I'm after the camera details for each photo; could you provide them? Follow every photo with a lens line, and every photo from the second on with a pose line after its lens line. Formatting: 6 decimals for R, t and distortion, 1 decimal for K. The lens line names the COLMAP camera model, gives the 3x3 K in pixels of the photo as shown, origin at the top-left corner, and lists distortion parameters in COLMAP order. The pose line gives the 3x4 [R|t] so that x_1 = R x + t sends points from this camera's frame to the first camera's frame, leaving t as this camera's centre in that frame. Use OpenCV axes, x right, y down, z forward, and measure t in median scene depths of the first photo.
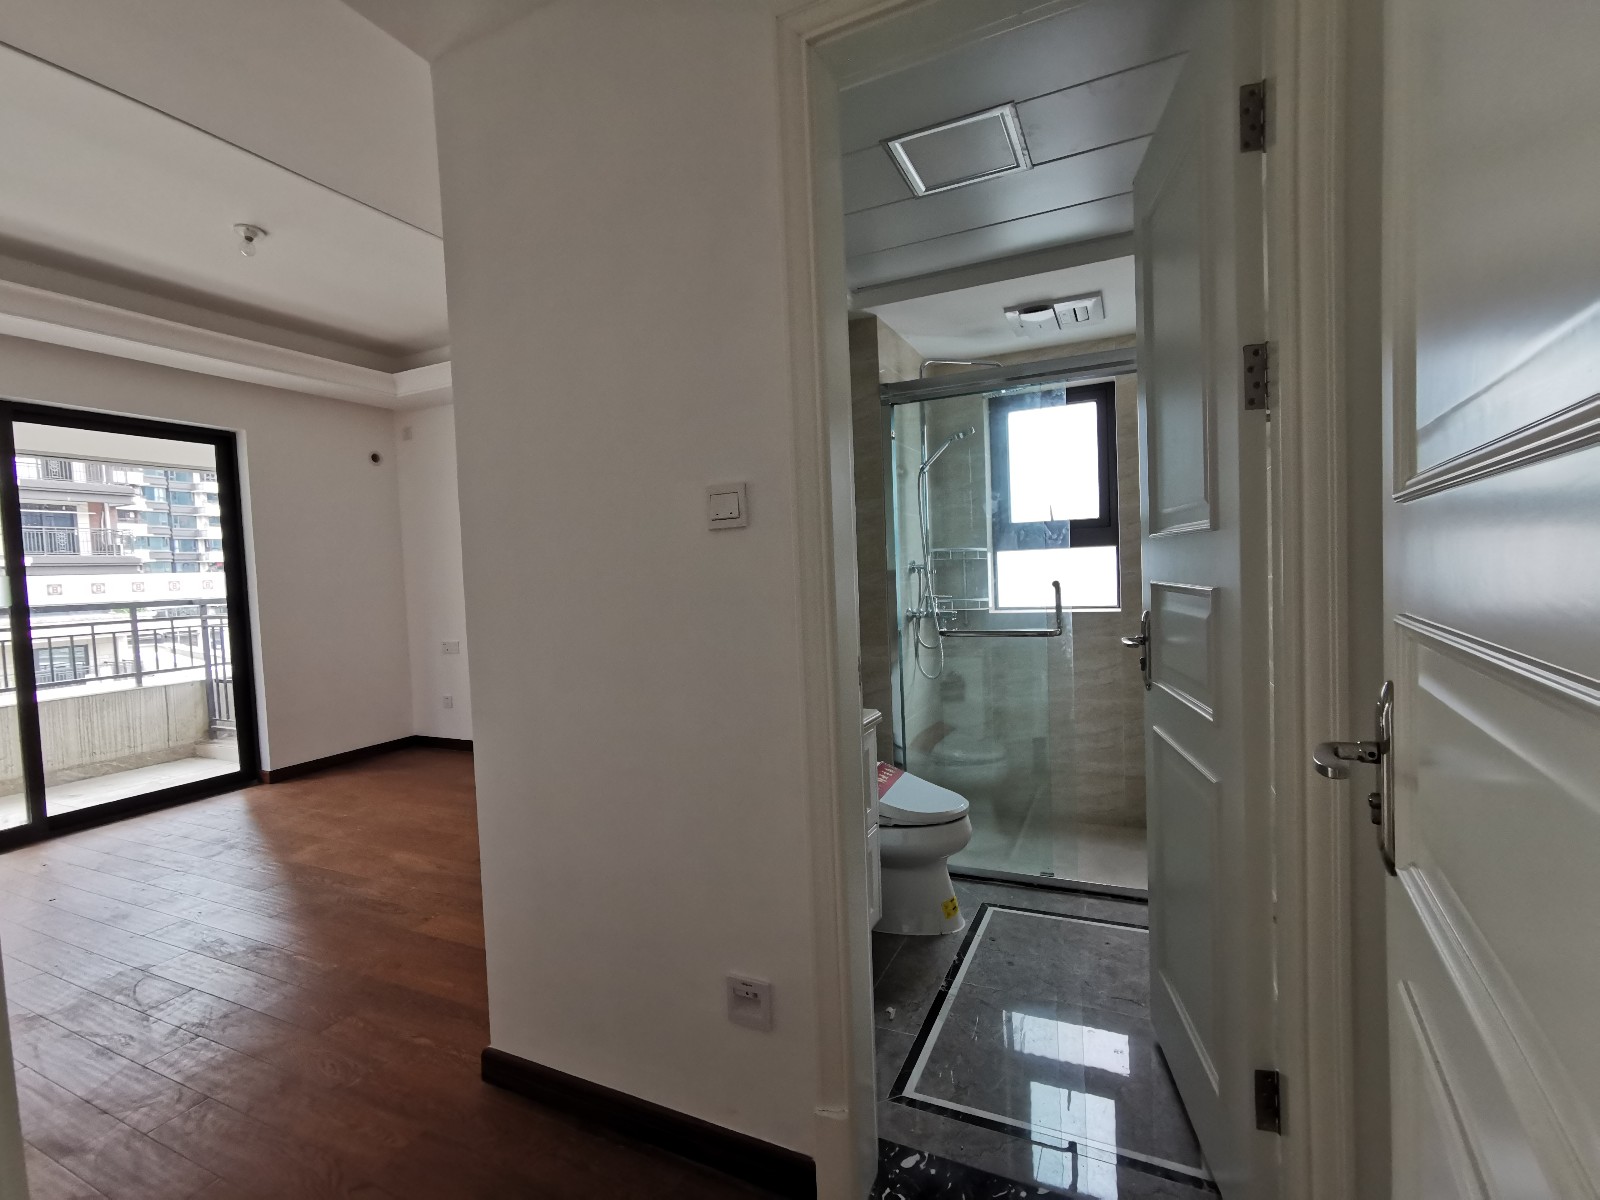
lens RADIAL K [[740.5, 0, 800.0], [0, 740.5, 600.0], [0, 0, 1]] dist [-0.030549, 0.025208]
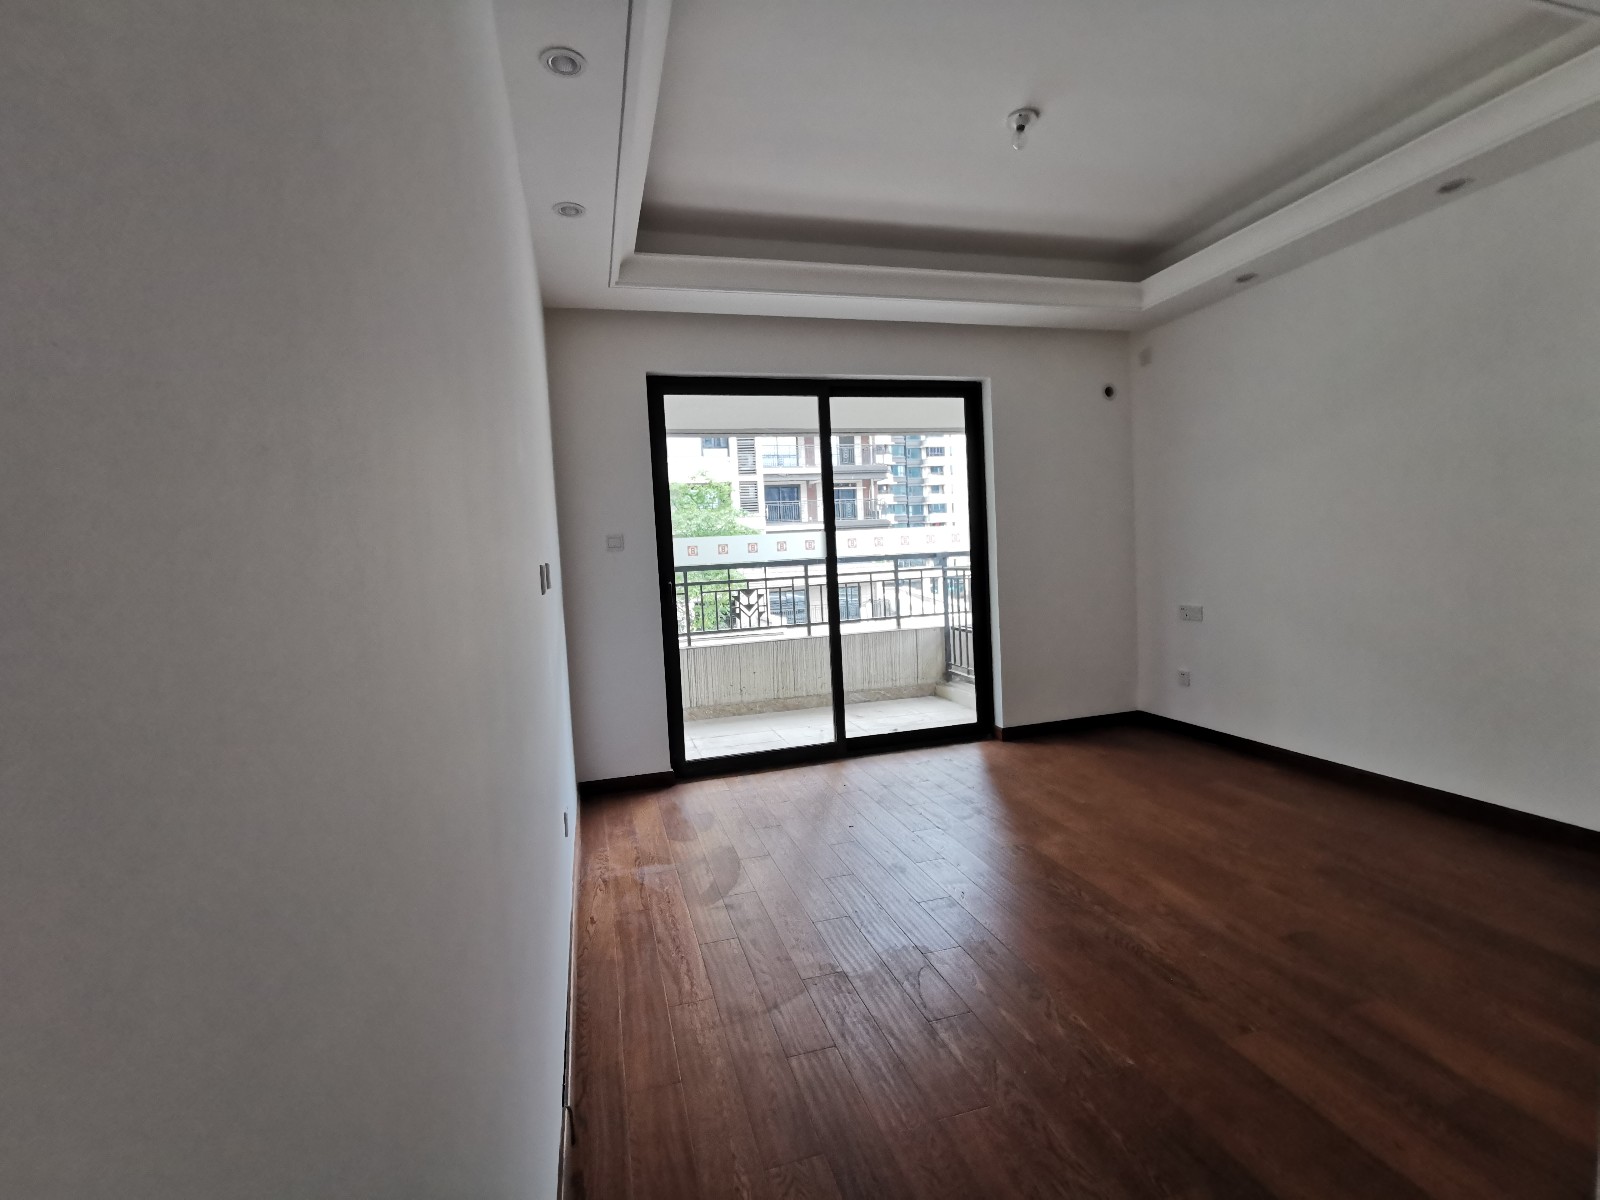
lens RADIAL K [[740.5, 0, 800.0], [0, 740.5, 600.0], [0, 0, 1]] dist [-0.030549, 0.025208]
pose [[0.659999, 0.053787, -0.749339, -0.166967], [-0.008281, 0.997894, 0.064334, 0.001591], [0.751221, -0.036255, 0.659054, 0.150372]]
